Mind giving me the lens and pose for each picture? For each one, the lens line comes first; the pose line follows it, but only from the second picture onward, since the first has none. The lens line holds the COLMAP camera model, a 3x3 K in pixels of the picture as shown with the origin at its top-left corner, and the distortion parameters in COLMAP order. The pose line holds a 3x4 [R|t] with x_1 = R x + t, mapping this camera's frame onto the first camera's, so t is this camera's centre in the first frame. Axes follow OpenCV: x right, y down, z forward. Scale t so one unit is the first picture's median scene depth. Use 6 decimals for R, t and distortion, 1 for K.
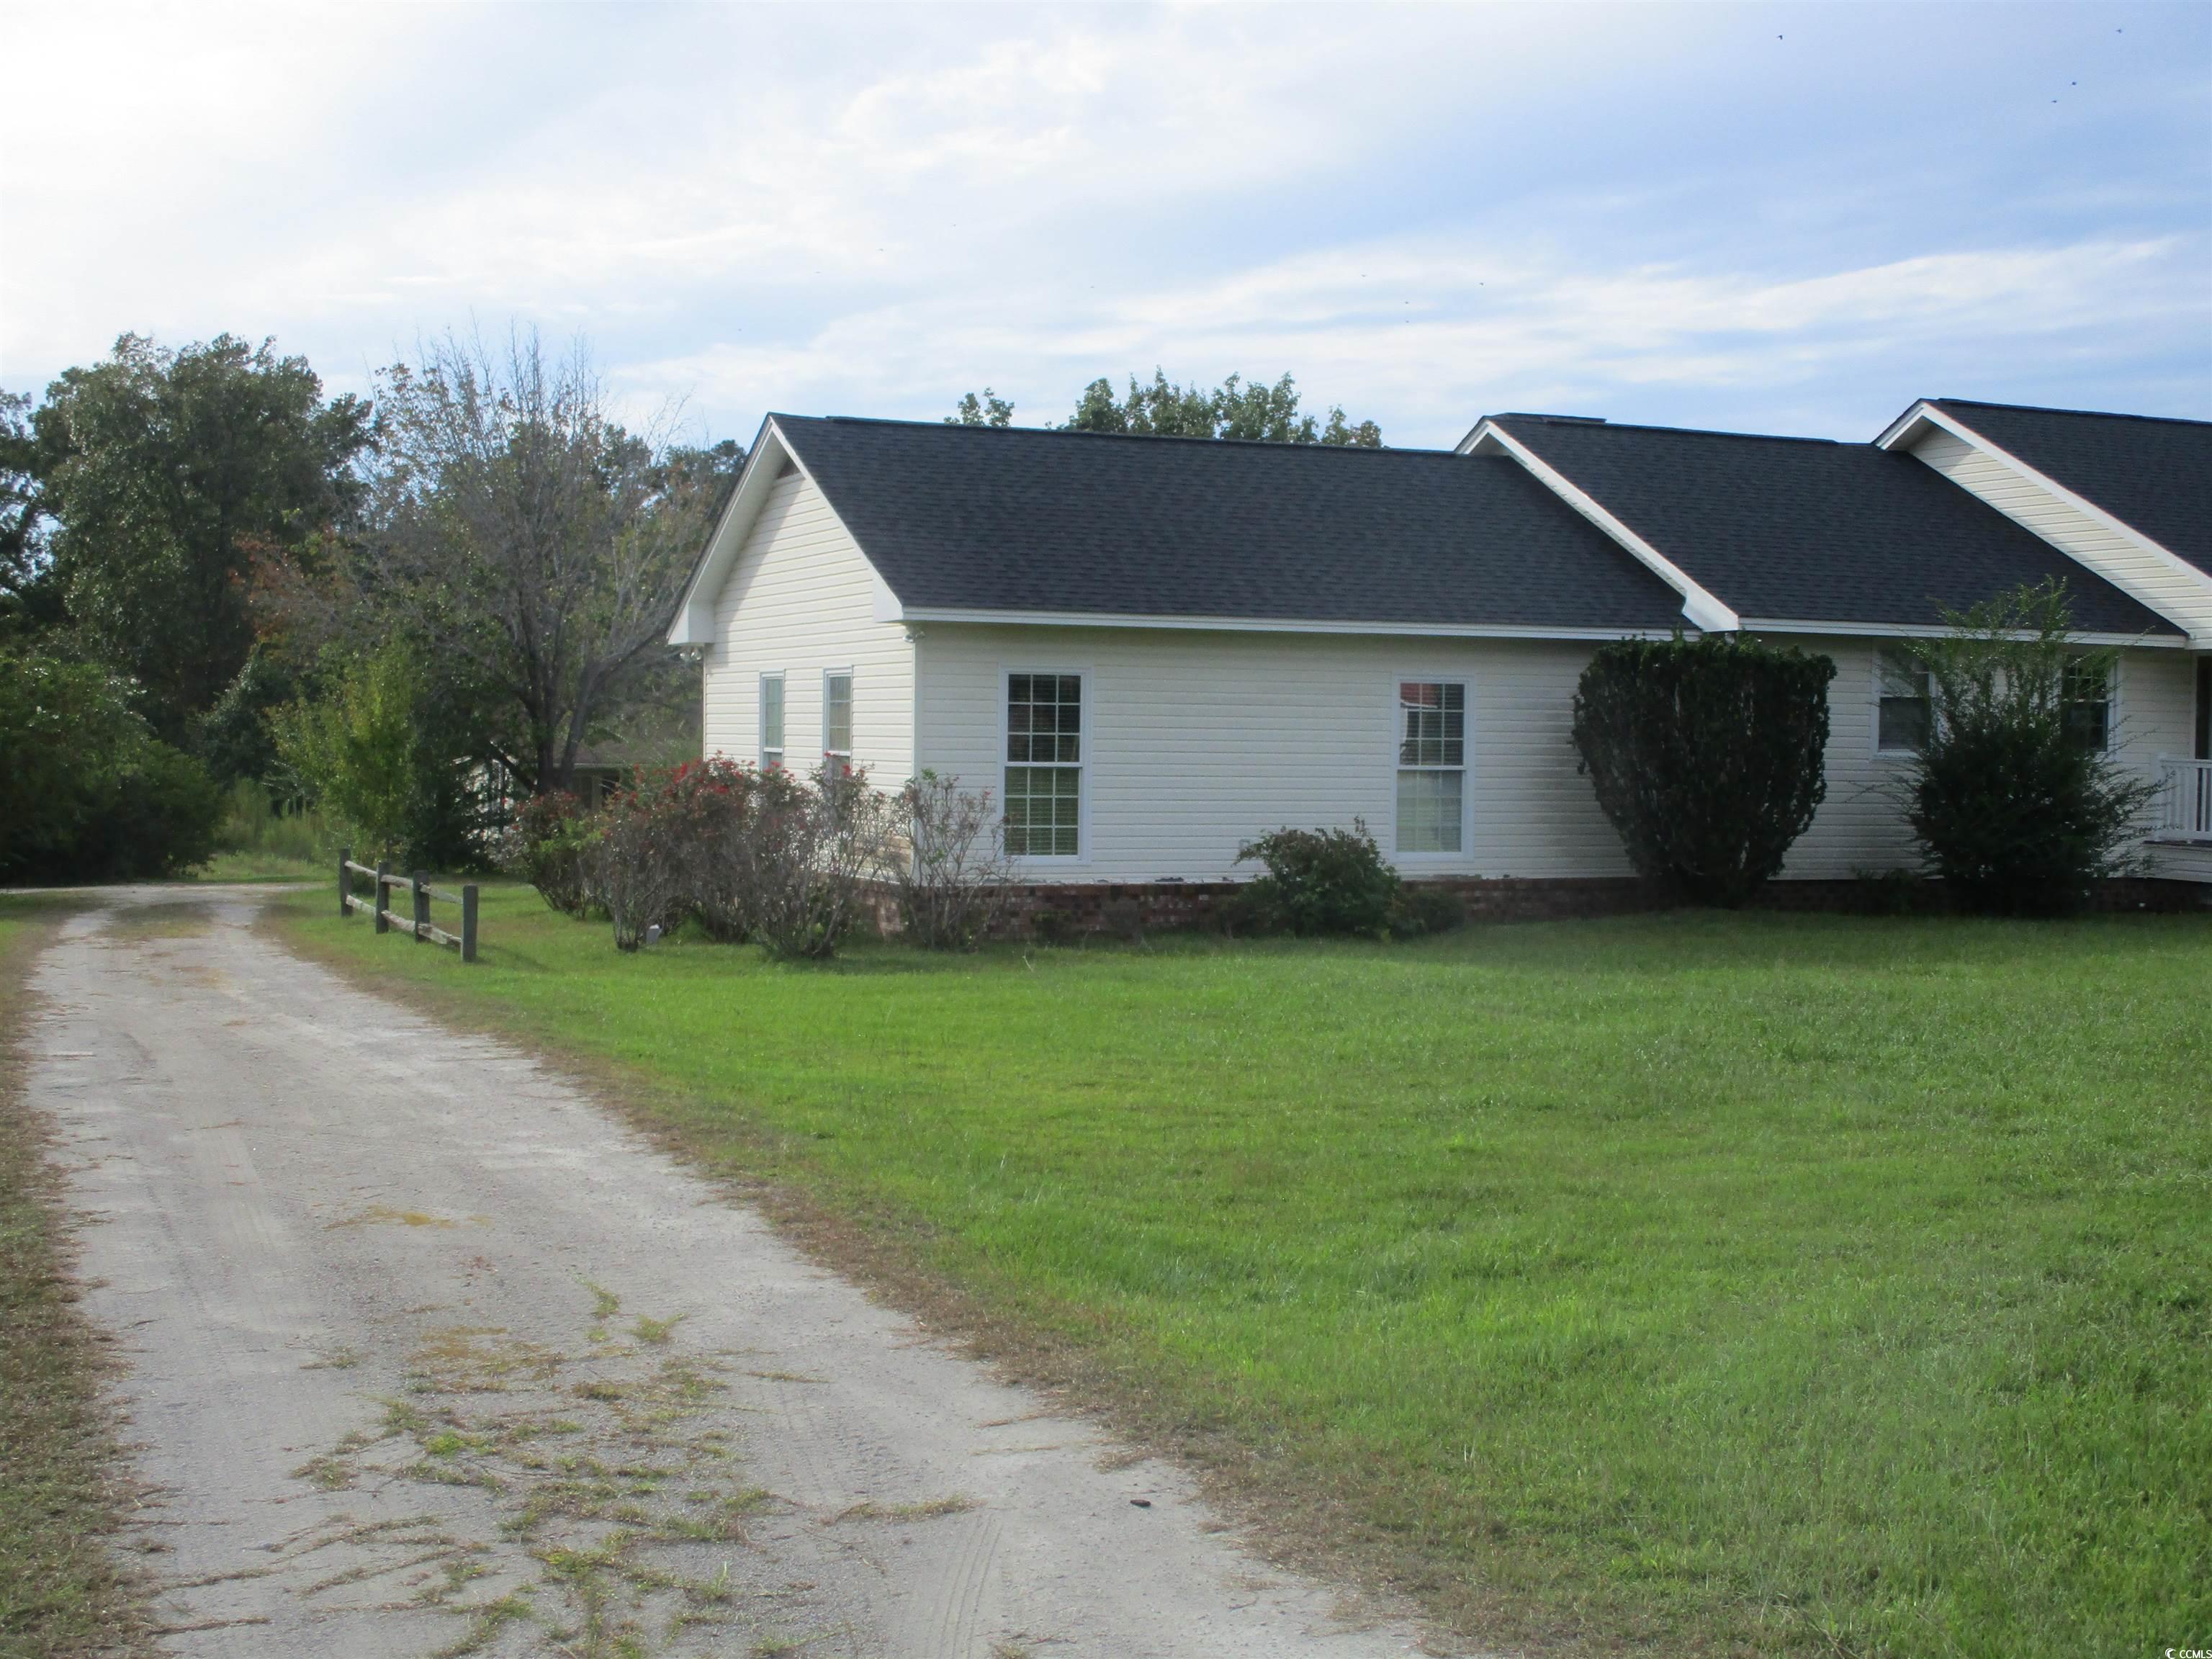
lens RADIAL K [[2687.5, 0, 1126.6], [0, 2687.5, 832.5], [0, 0, 1]] dist [-0.001930, 0.000000]
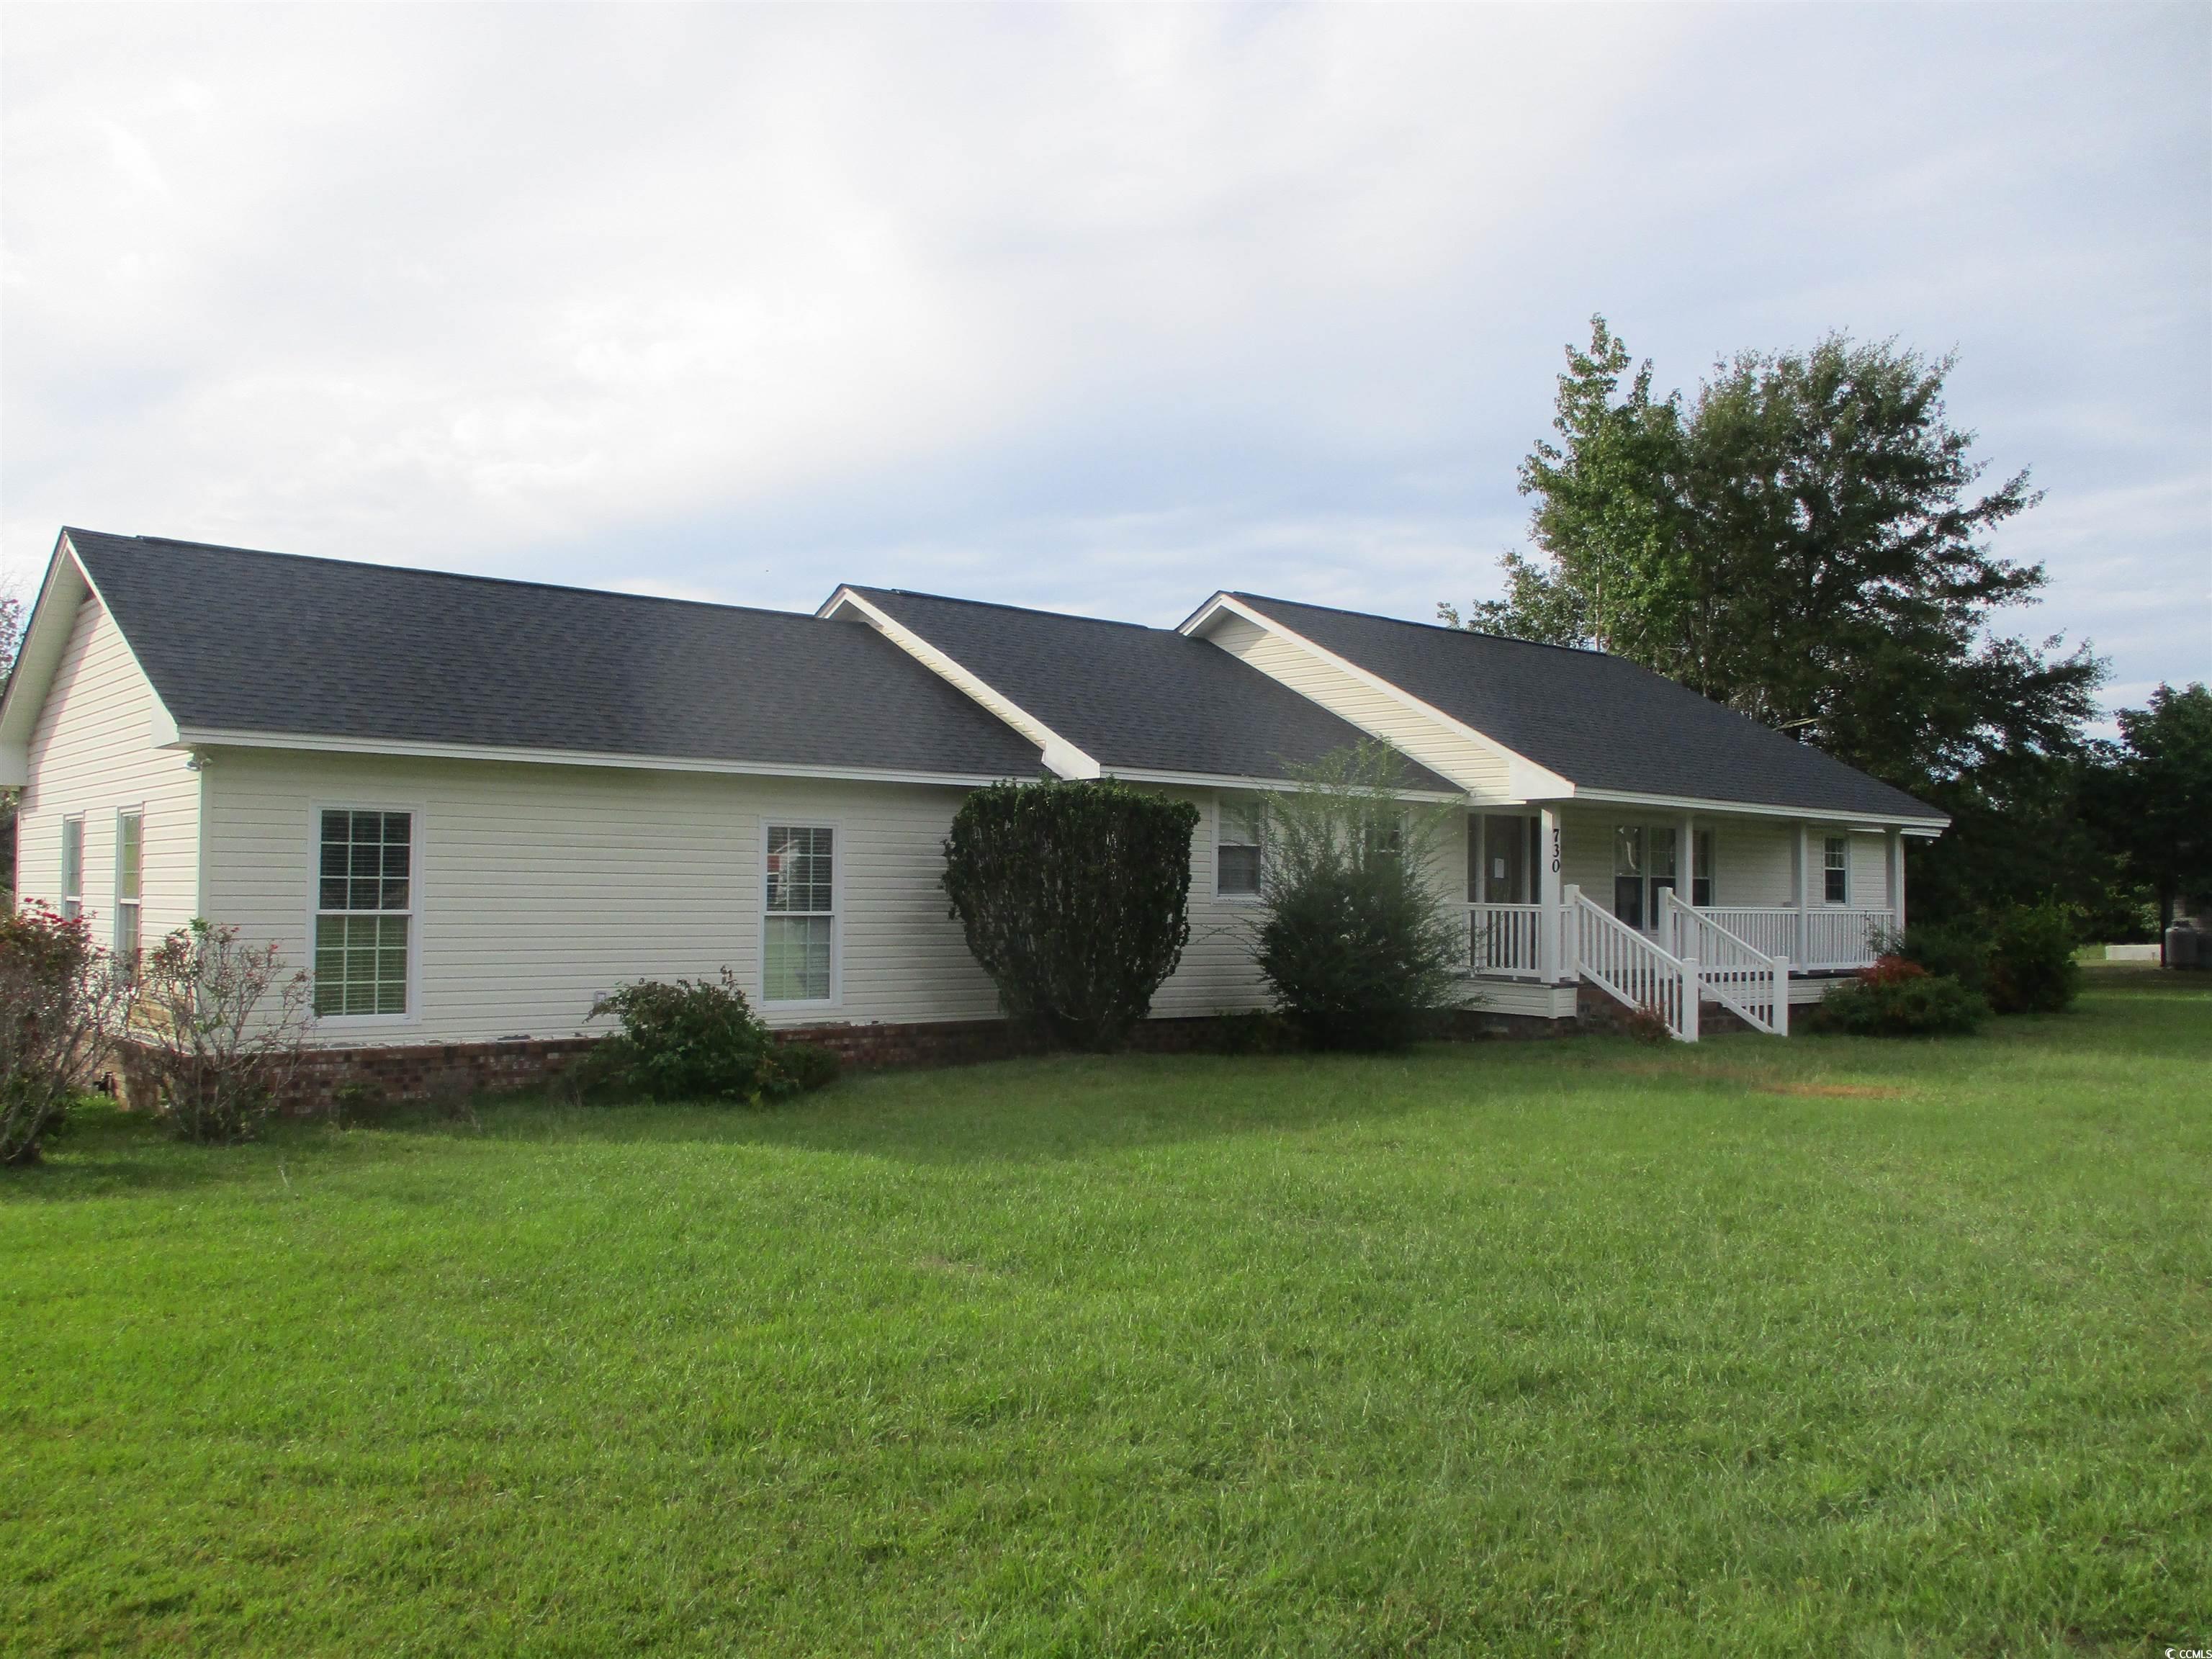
lens RADIAL K [[1857.1, 0, 1137.2], [0, 1857.1, 831.9], [0, 0, 1]] dist [-0.021819, 0.018594]
pose [[0.952044, 0.007107, 0.305879, 0.024572], [0.014006, 0.997670, -0.066774, -0.007304], [-0.305641, 0.067856, 0.949726, 0.332331]]
